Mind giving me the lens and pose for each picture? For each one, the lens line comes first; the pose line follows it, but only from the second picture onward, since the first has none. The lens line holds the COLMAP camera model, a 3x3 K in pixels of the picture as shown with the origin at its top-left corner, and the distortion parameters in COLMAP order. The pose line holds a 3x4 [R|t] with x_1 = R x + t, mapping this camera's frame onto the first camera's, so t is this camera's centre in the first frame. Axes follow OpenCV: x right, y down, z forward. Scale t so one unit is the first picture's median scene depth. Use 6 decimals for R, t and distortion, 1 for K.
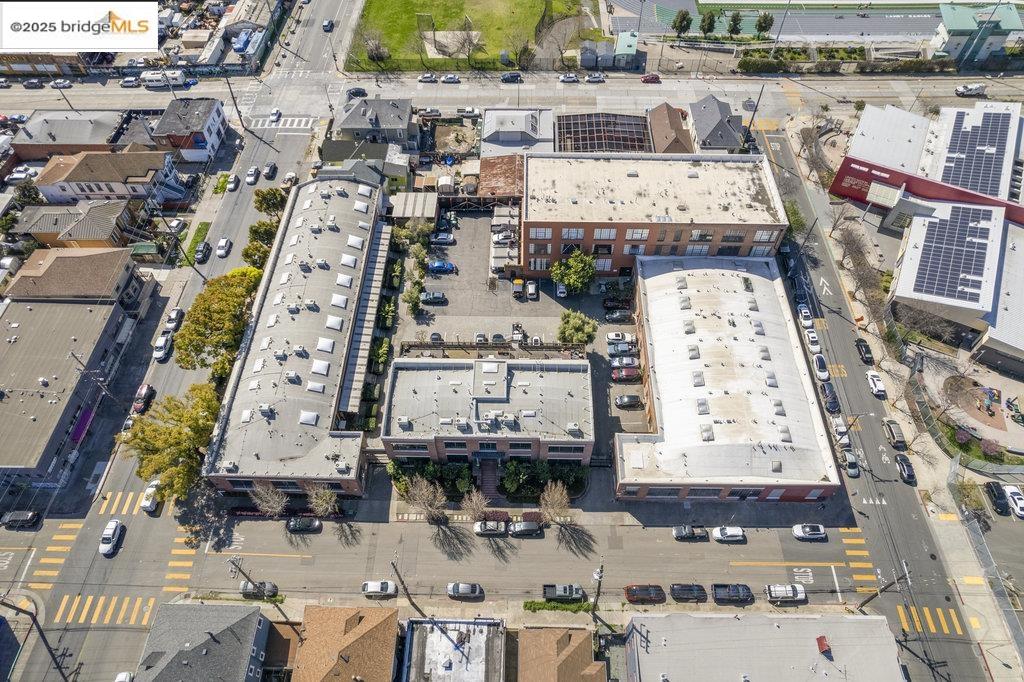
lens RADIAL K [[658.8, 0, 512.0], [0, 658.8, 341.0], [0, 0, 1]] dist [-0.074817, 0.067066]
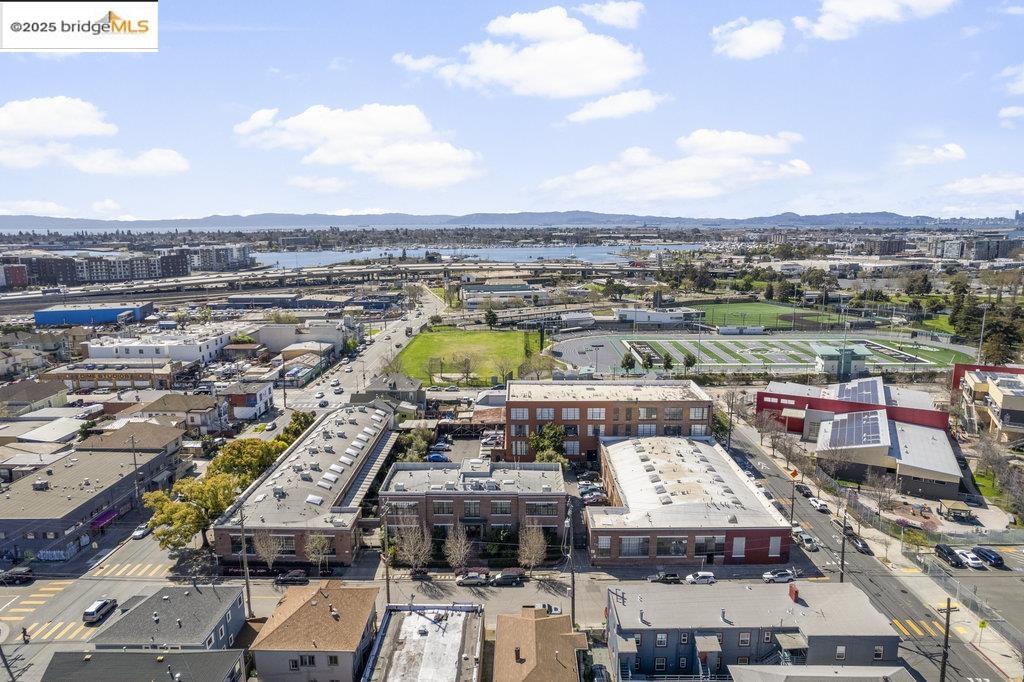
lens RADIAL K [[658.8, 0, 512.0], [0, 658.8, 341.0], [0, 0, 1]] dist [-0.074817, 0.067066]
pose [[0.999958, 0.002633, 0.008779, 0.015960], [0.004142, 0.724685, -0.689068, 0.557889], [-0.008176, 0.689076, 0.724643, -0.008425]]
